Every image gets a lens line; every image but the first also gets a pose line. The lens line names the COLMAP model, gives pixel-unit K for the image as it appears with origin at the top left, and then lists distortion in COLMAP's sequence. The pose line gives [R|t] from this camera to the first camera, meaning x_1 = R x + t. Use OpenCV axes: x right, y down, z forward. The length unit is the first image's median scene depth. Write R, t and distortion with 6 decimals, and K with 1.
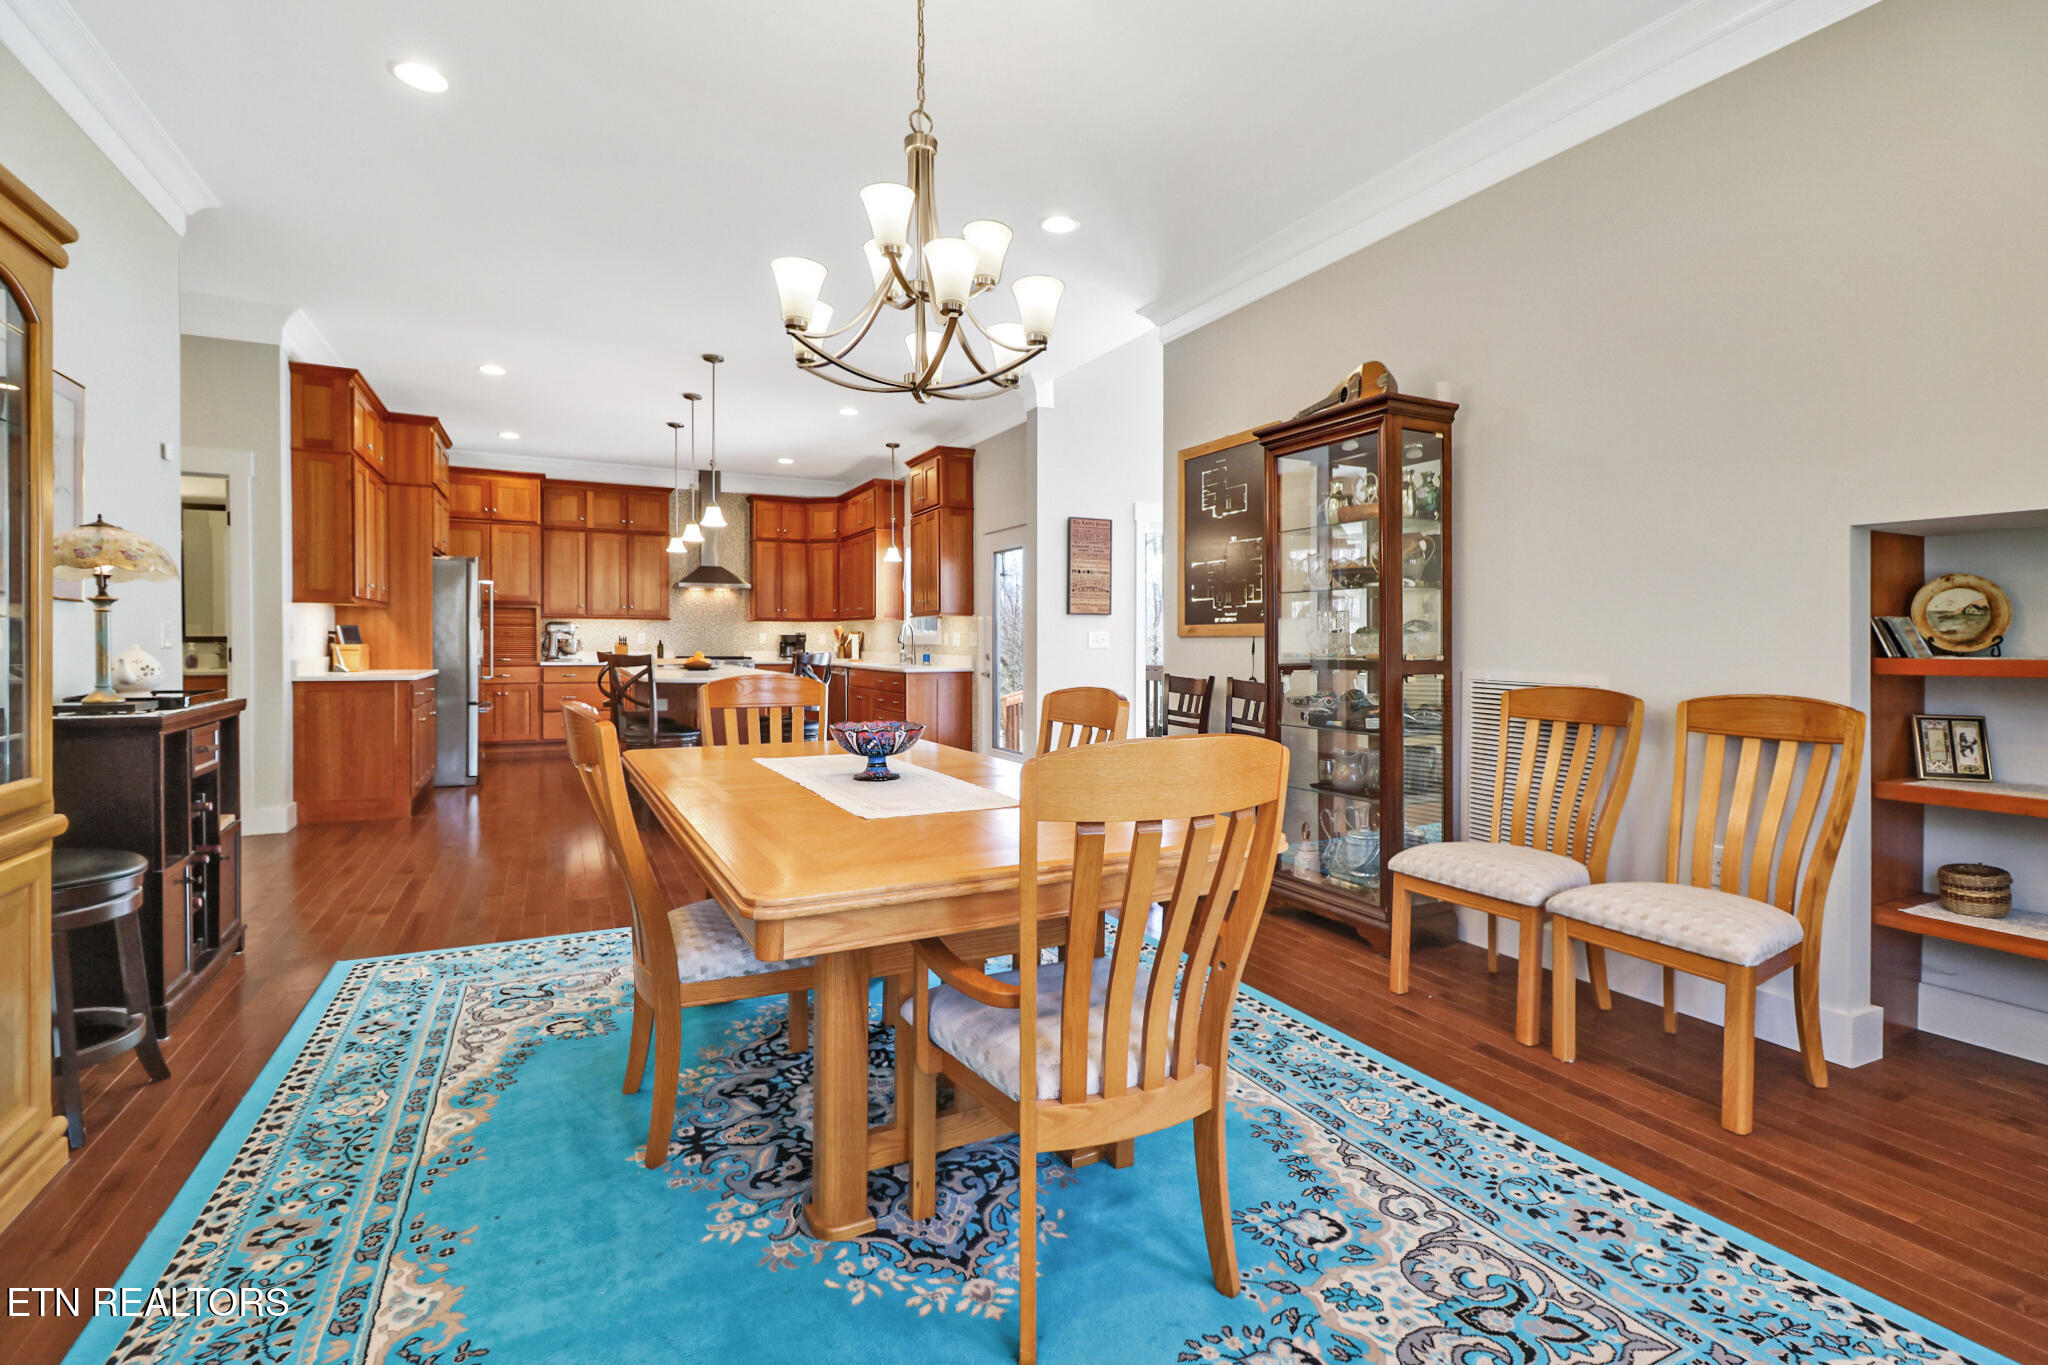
lens RADIAL K [[947.1, 0, 1033.1], [0, 947.1, 655.6], [0, 0, 1]] dist [0.010047, -0.016493]
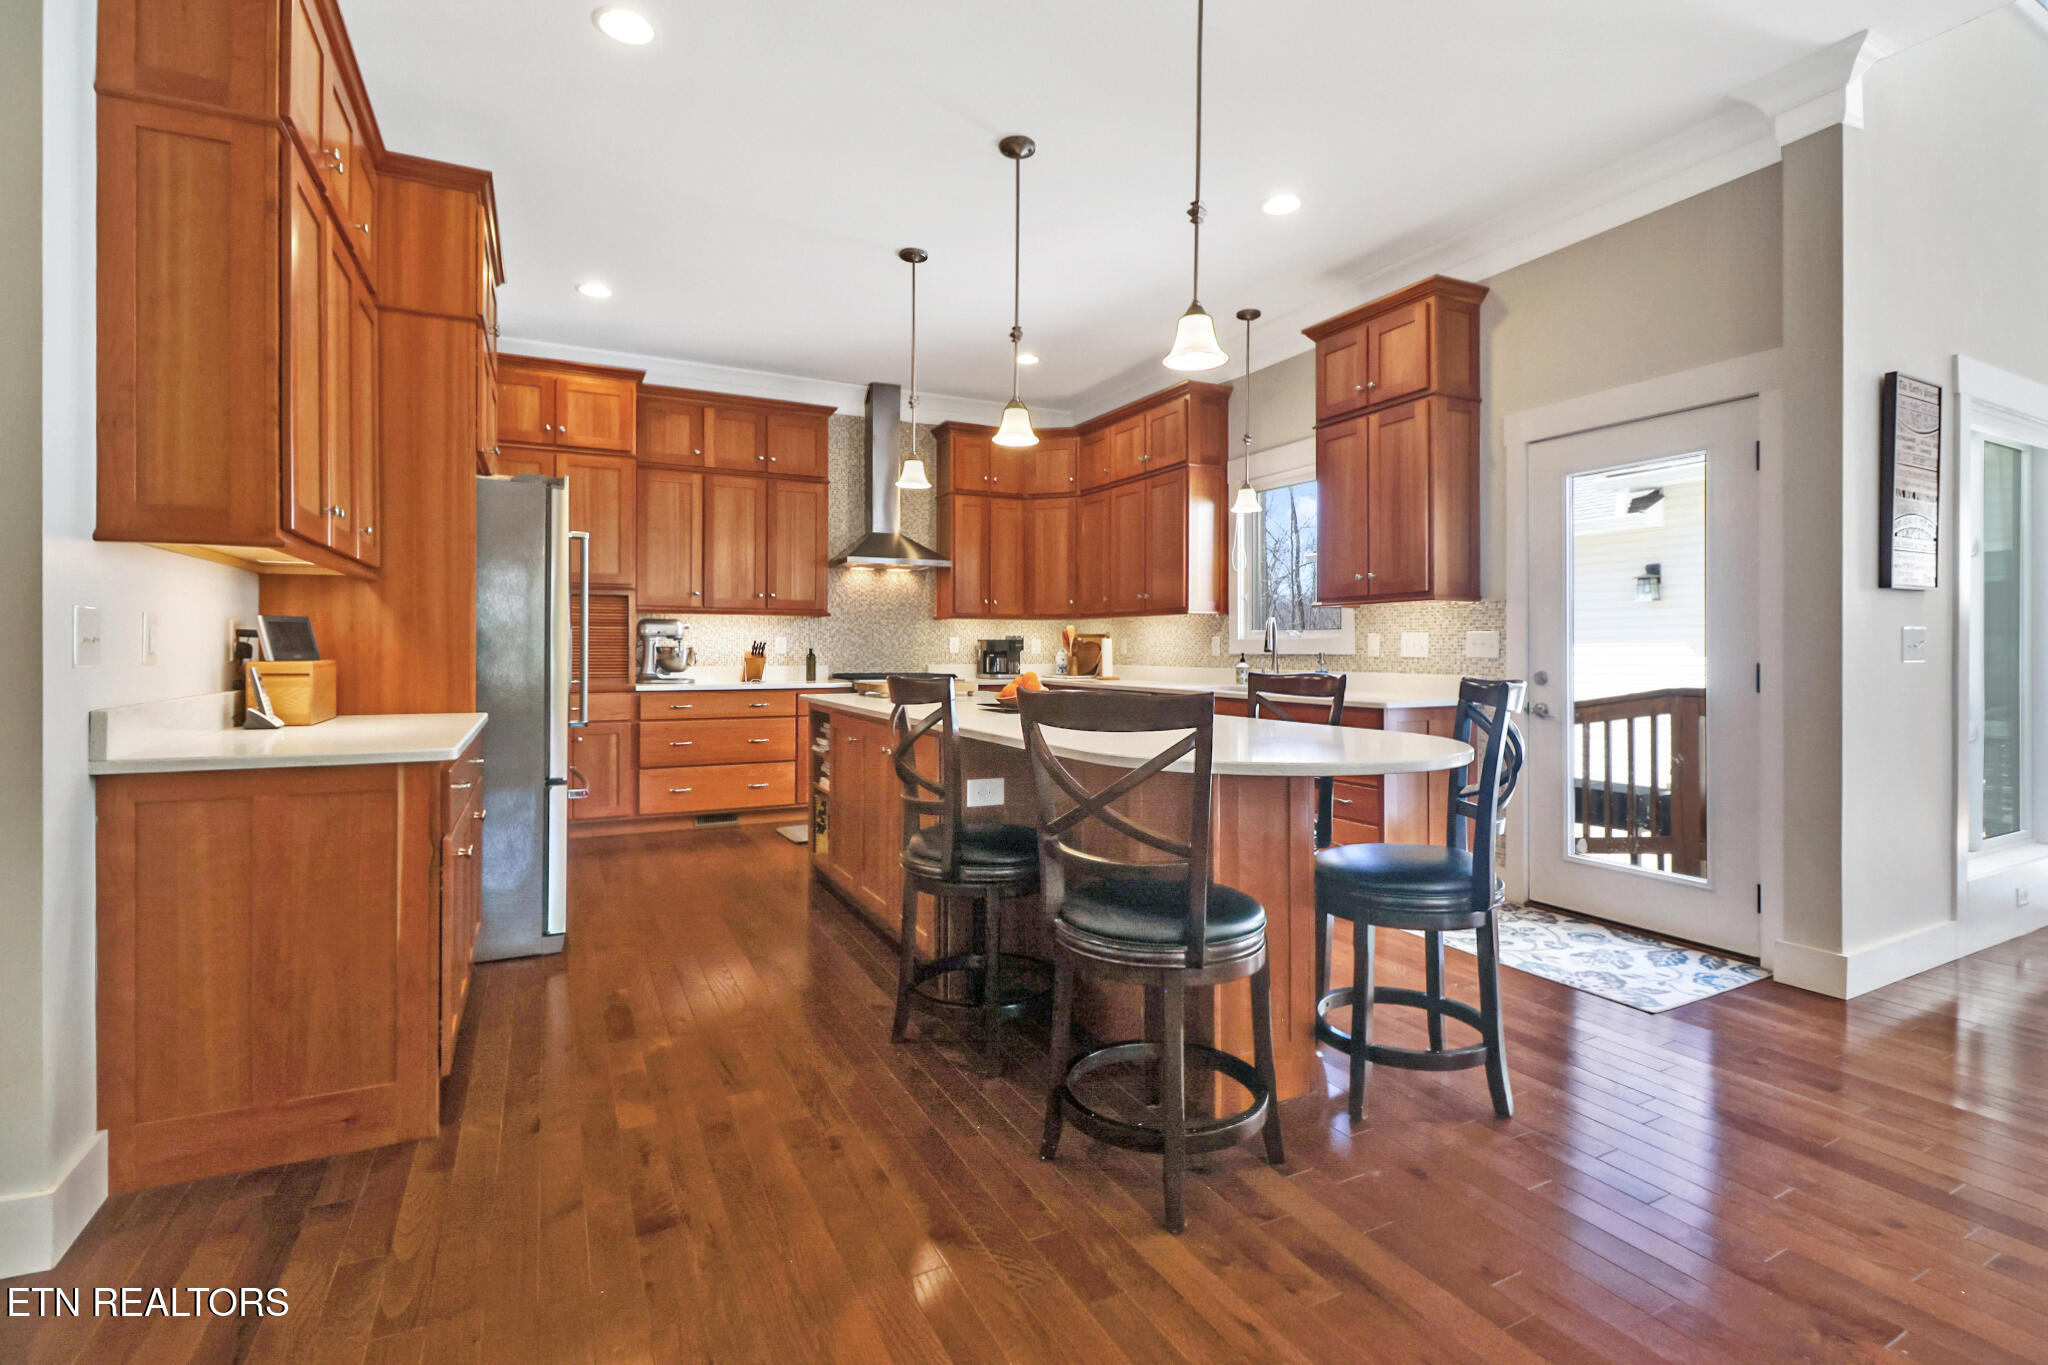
lens RADIAL K [[947.1, 0, 1033.1], [0, 947.1, 655.6], [0, 0, 1]] dist [0.010047, -0.016493]
pose [[0.999986, -0.003890, 0.003640, -0.436657], [0.003916, 0.999968, -0.007025, -0.011325], [-0.003613, 0.007039, 0.999969, 0.644690]]
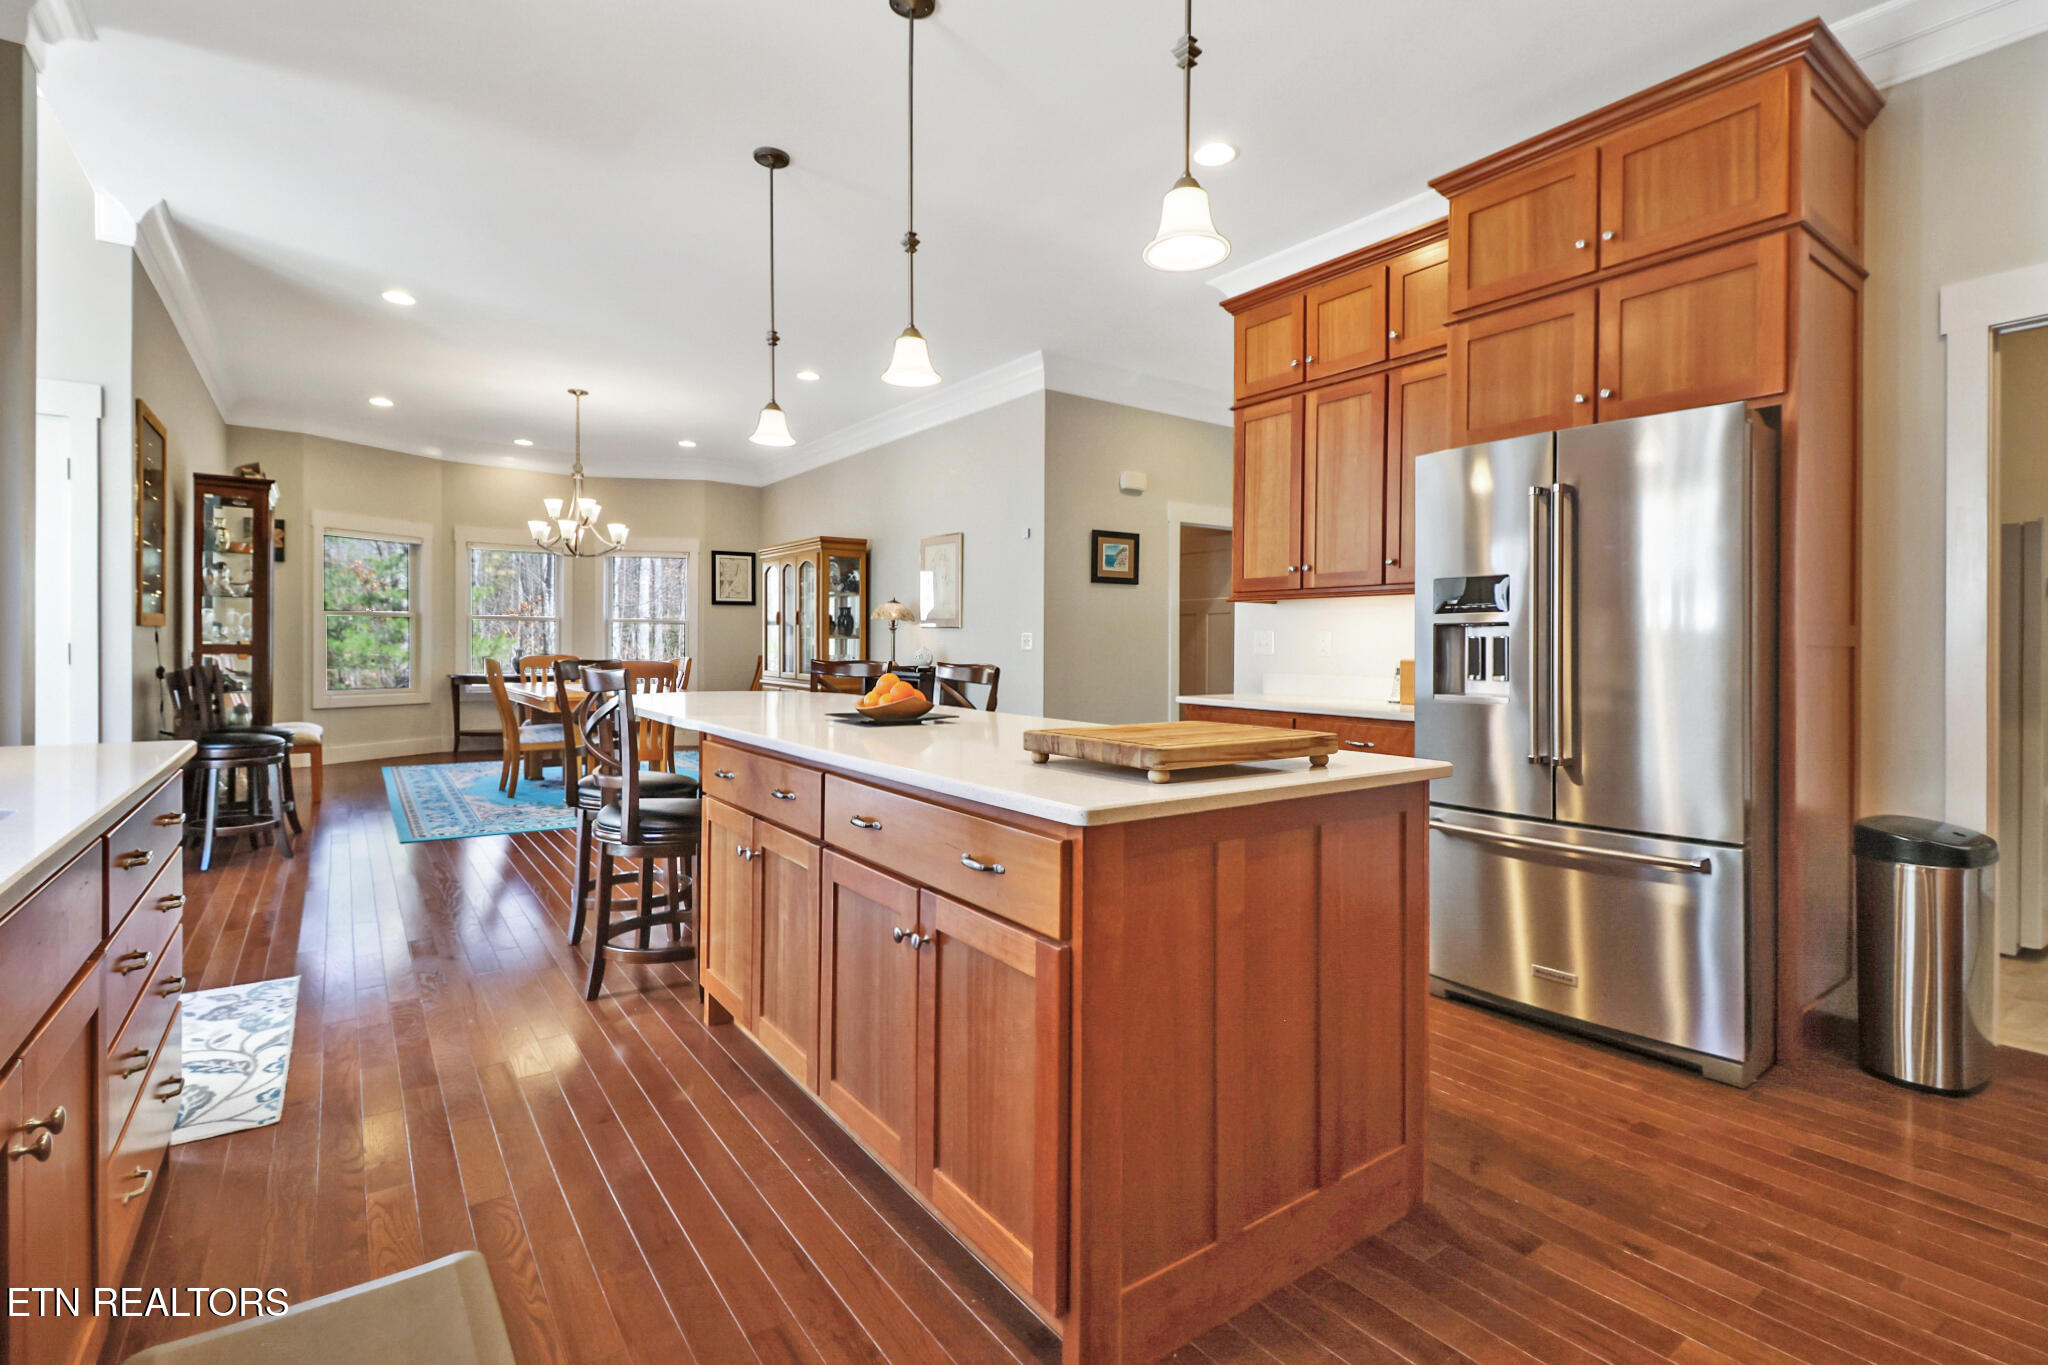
lens RADIAL K [[947.1, 0, 1033.1], [0, 947.1, 655.6], [0, 0, 1]] dist [0.010047, -0.016493]
pose [[-0.986991, -0.014611, -0.160112, -0.428084], [-0.018631, 0.999547, 0.023636, -0.025847], [0.159694, 0.026311, -0.986816, 1.716995]]
